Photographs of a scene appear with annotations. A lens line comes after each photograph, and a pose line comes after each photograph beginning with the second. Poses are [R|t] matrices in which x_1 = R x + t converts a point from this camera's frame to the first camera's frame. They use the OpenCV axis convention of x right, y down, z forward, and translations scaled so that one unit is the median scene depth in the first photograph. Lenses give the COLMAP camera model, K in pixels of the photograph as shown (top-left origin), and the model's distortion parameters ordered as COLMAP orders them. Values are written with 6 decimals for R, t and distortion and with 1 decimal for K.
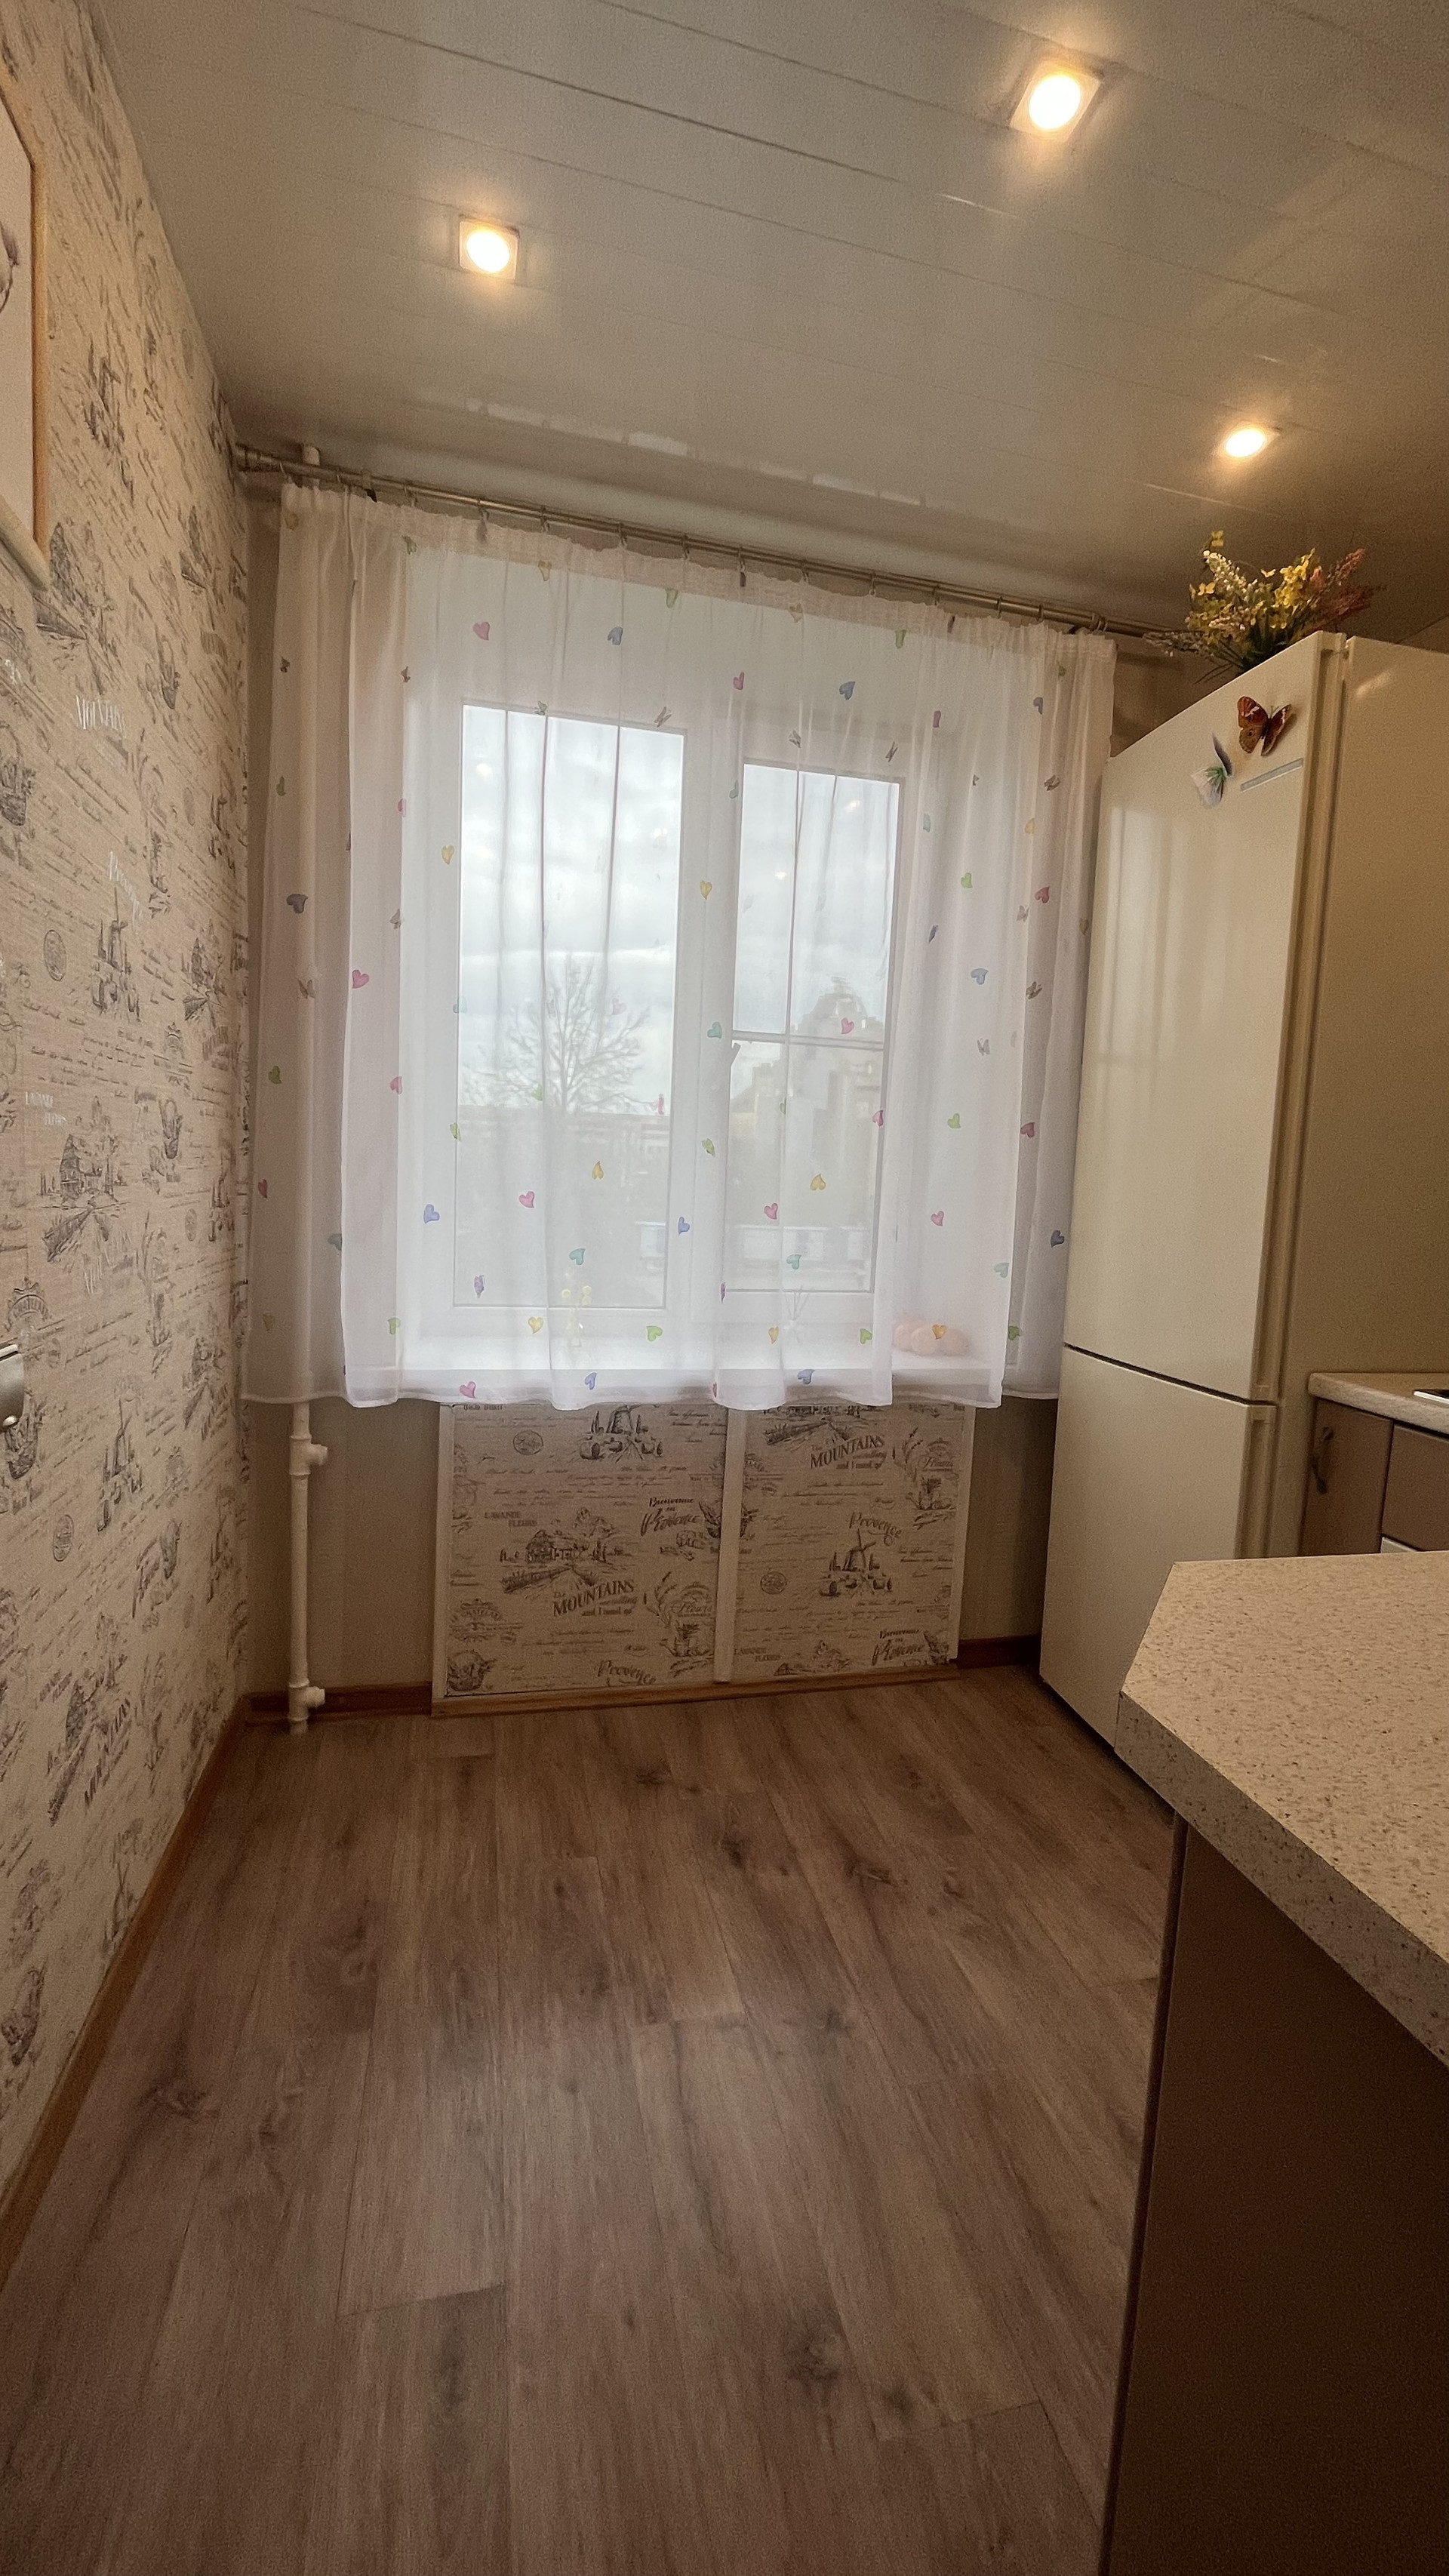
lens RADIAL K [[1047.6, 0, 727.6], [0, 1047.6, 1277.9], [0, 0, 1]] dist [0.000902, 0.000032]
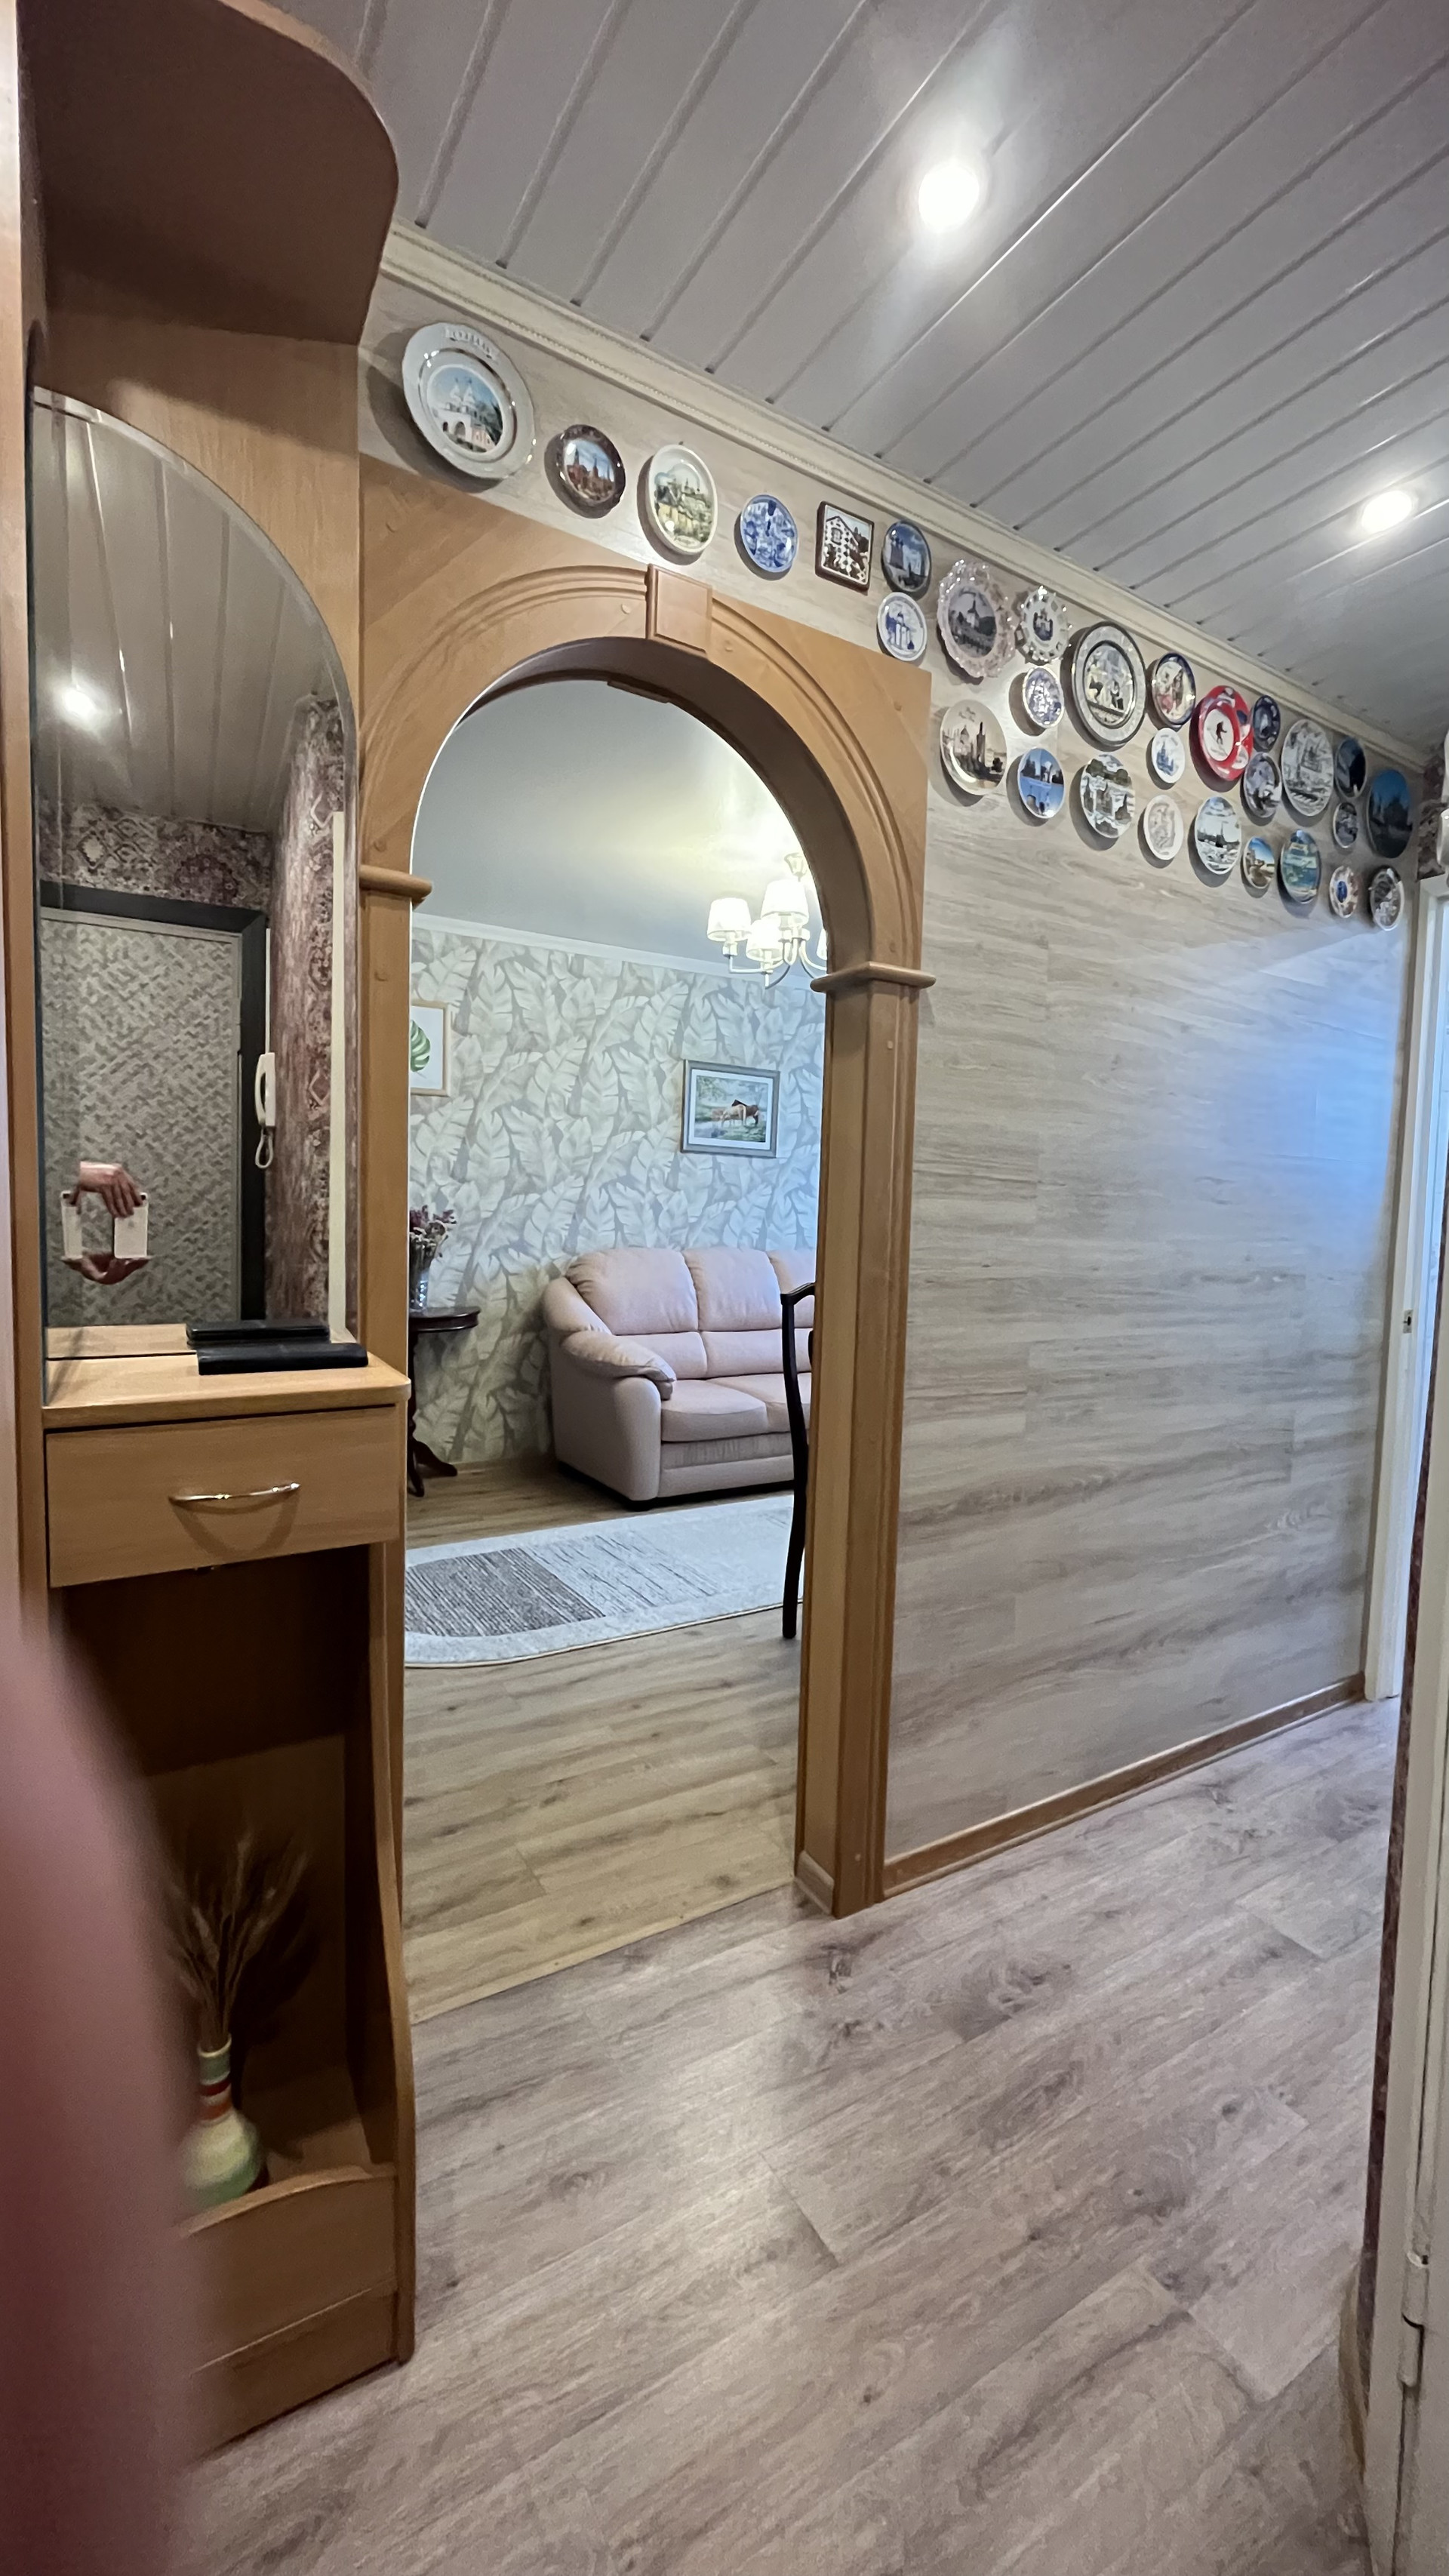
lens RADIAL K [[1047.6, 0, 720.9], [0, 1047.6, 1285.8], [0, 0, 1]] dist [0.000902, 0.000032]
pose [[0.317149, 0.031203, -0.947862, 0.583628], [-0.113501, 0.993524, -0.005271, -0.030363], [0.941559, 0.109255, 0.318637, 0.322340]]
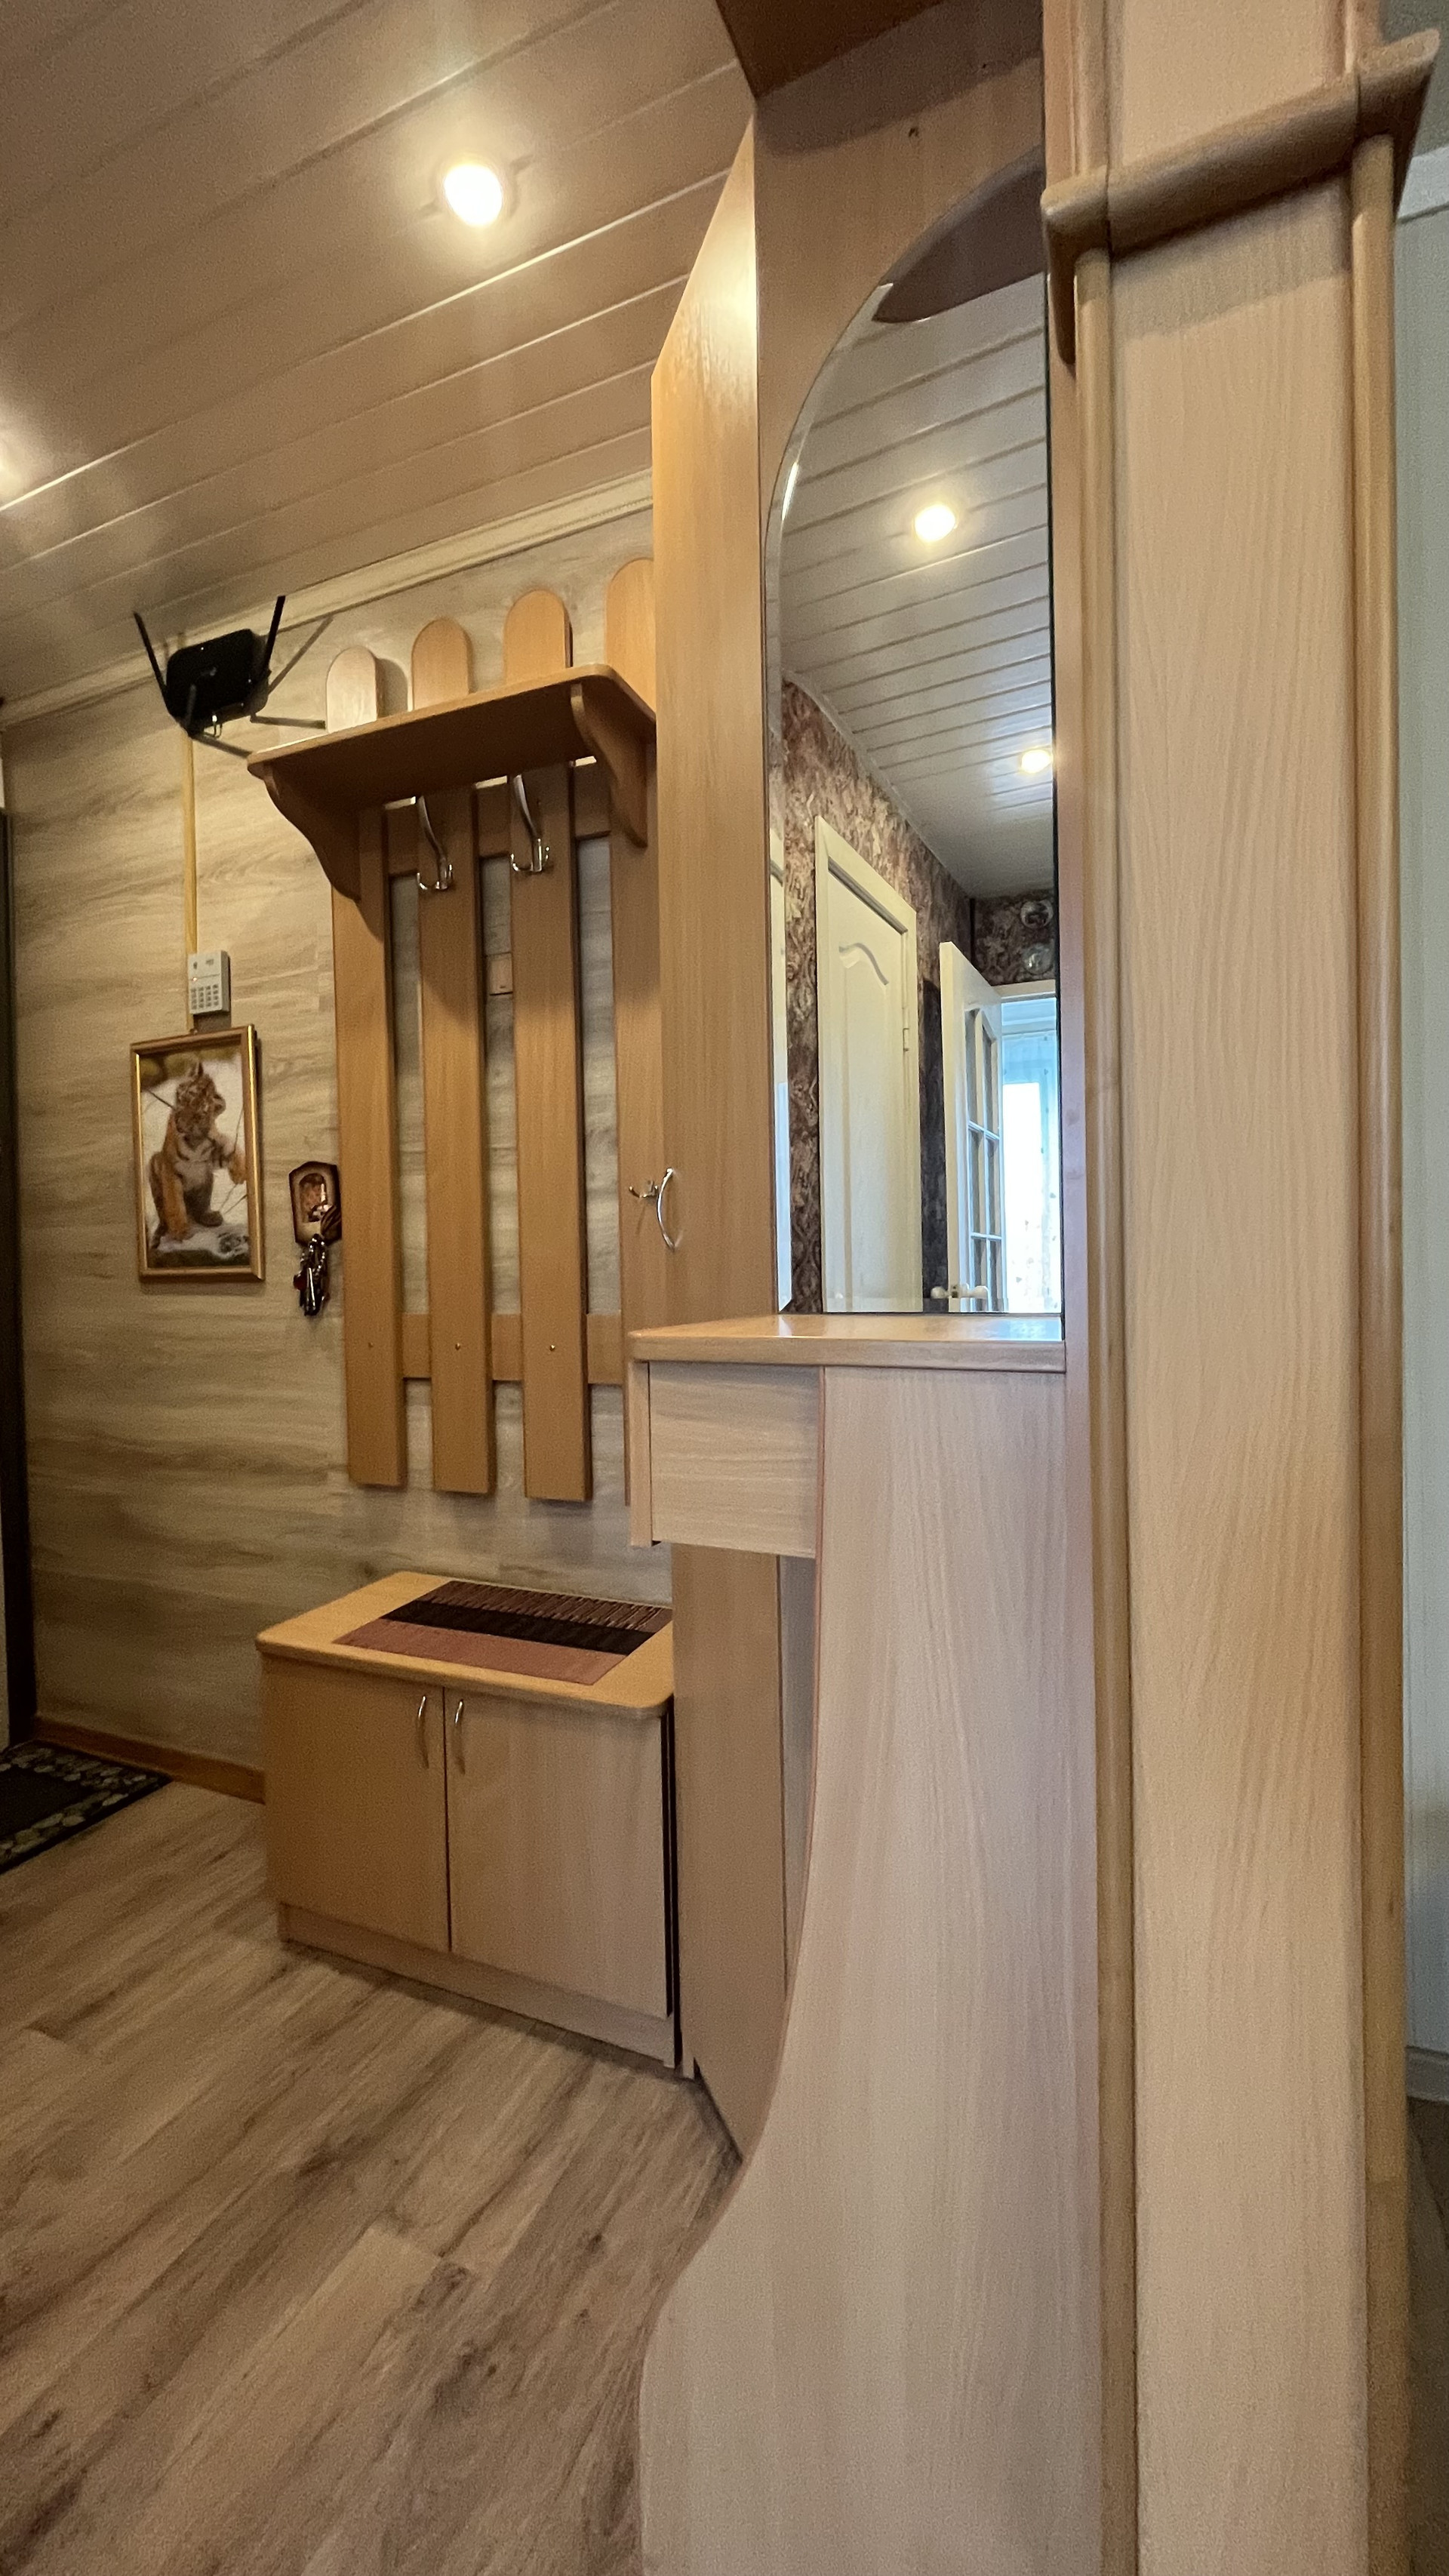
lens RADIAL K [[1047.6, 0, 723.1], [0, 1047.6, 1283.2], [0, 0, 1]] dist [0.000902, 0.000032]
pose [[-0.802286, -0.040762, 0.595546, -0.667382], [0.046119, 0.990451, 0.129921, -0.110603], [-0.595155, 0.131700, -0.792746, 1.419429]]
